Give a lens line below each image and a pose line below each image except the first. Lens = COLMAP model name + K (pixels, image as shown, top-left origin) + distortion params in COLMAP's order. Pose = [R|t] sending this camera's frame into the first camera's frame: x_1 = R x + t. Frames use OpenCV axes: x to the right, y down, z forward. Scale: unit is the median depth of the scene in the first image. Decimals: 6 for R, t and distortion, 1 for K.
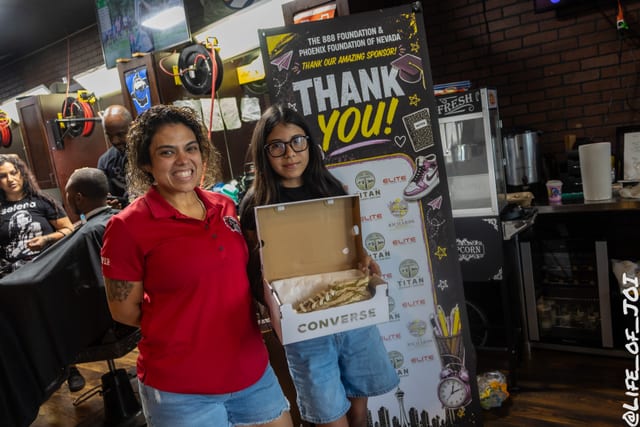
lens RADIAL K [[505.5, 0, 320.3], [0, 505.5, 216.2], [0, 0, 1]] dist [-0.008725, 0.003918]
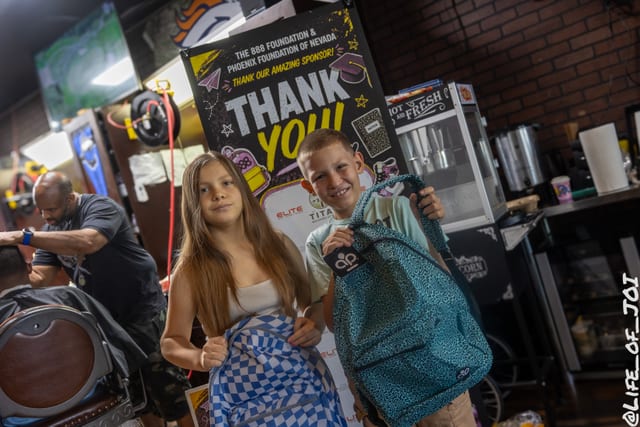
lens RADIAL K [[596.4, 0, 320.0], [0, 596.4, 213.5], [0, 0, 1]] dist [0.010460, 0.003108]
pose [[0.989767, -0.140152, -0.026807, 0.113806], [0.136111, 0.983700, -0.117510, 0.079205], [0.042839, 0.112658, 0.992710, -0.028934]]
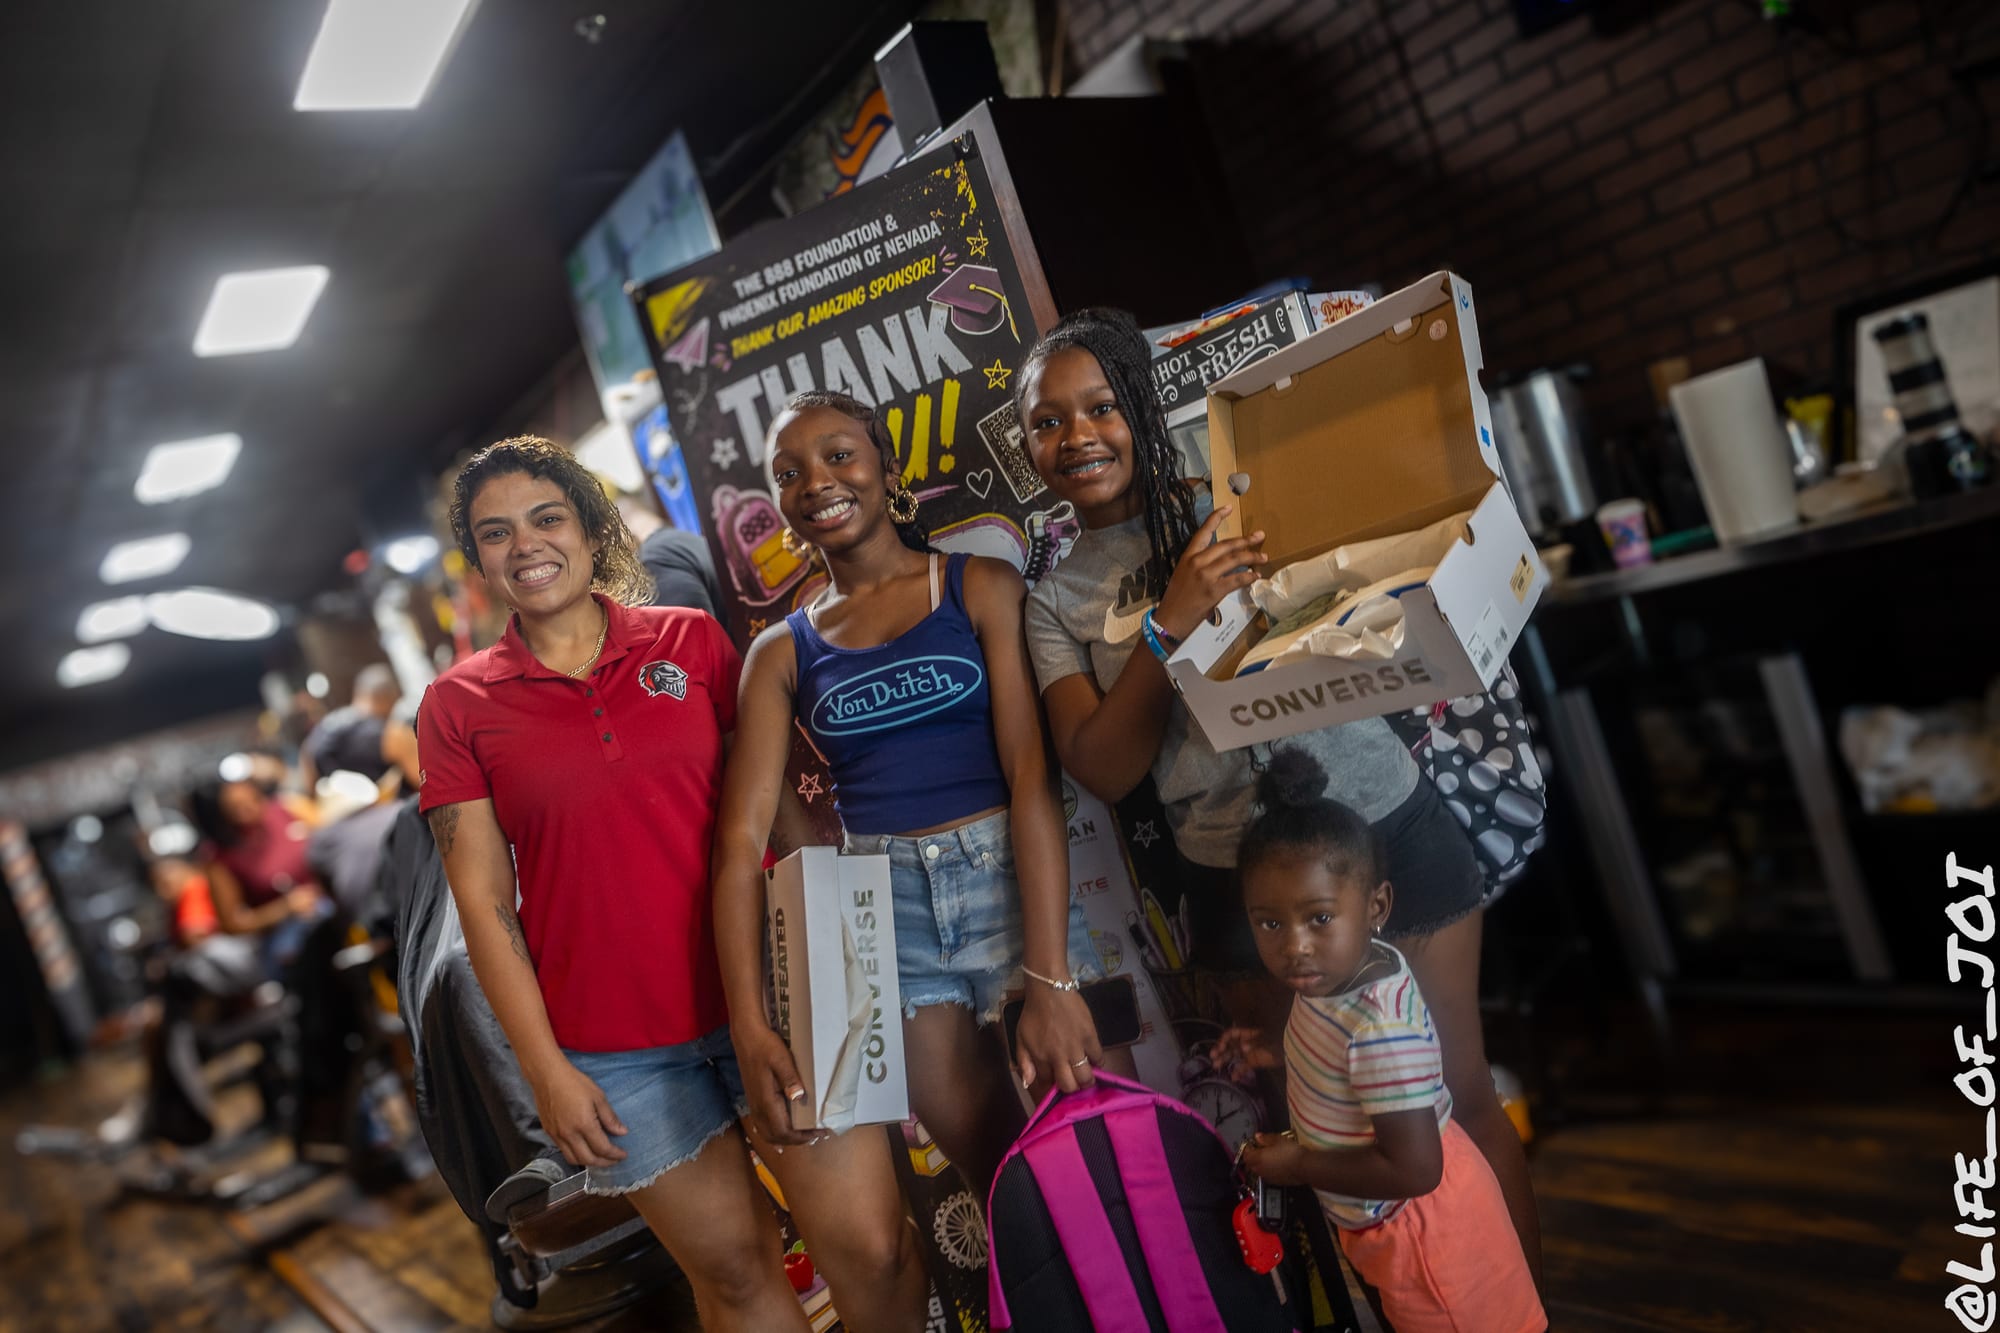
lens RADIAL K [[1340.7, 0, 995.6], [0, 1340.7, 671.4], [0, 0, 1]] dist [0.020155, 0.001317]
pose [[0.945359, -0.136235, -0.296205, 0.464279], [0.126177, 0.990596, -0.052906, 0.055262], [0.300627, 0.012640, 0.953658, 0.000170]]
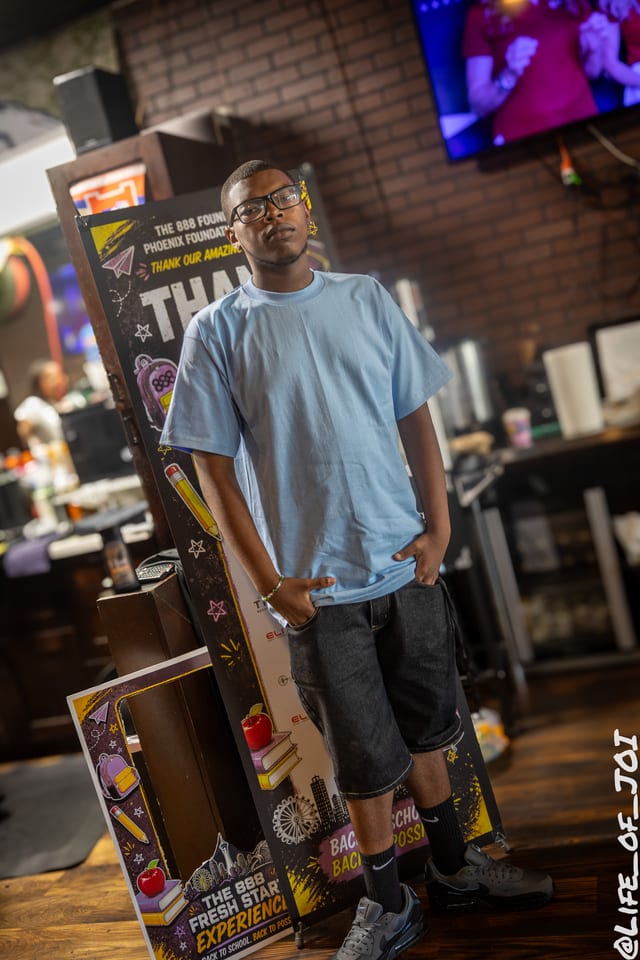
lens RADIAL K [[1013.3, 0, 329.4], [0, 1013.3, 479.8], [0, 0, 1]] dist [0.004264, 0.023471]
pose [[0.954775, -0.126719, 0.268974, -0.202848], [0.146585, 0.987667, -0.055019, 0.081356], [-0.258685, 0.091958, 0.961575, -0.302331]]
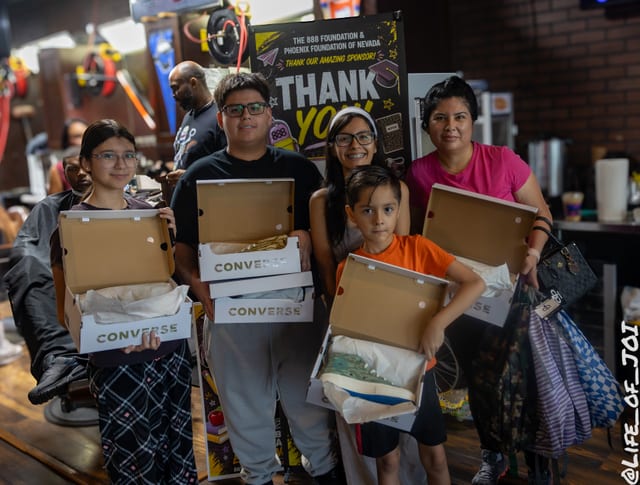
lens RADIAL K [[674.0, 0, 352.6], [0, 674.0, 231.3], [0, 0, 1]] dist [0.007384, -0.011669]
pose [[0.990379, 0.103730, -0.091594, 0.268150], [-0.101175, 0.994350, 0.032132, -0.005039], [0.094409, -0.022555, 0.995278, -0.405394]]
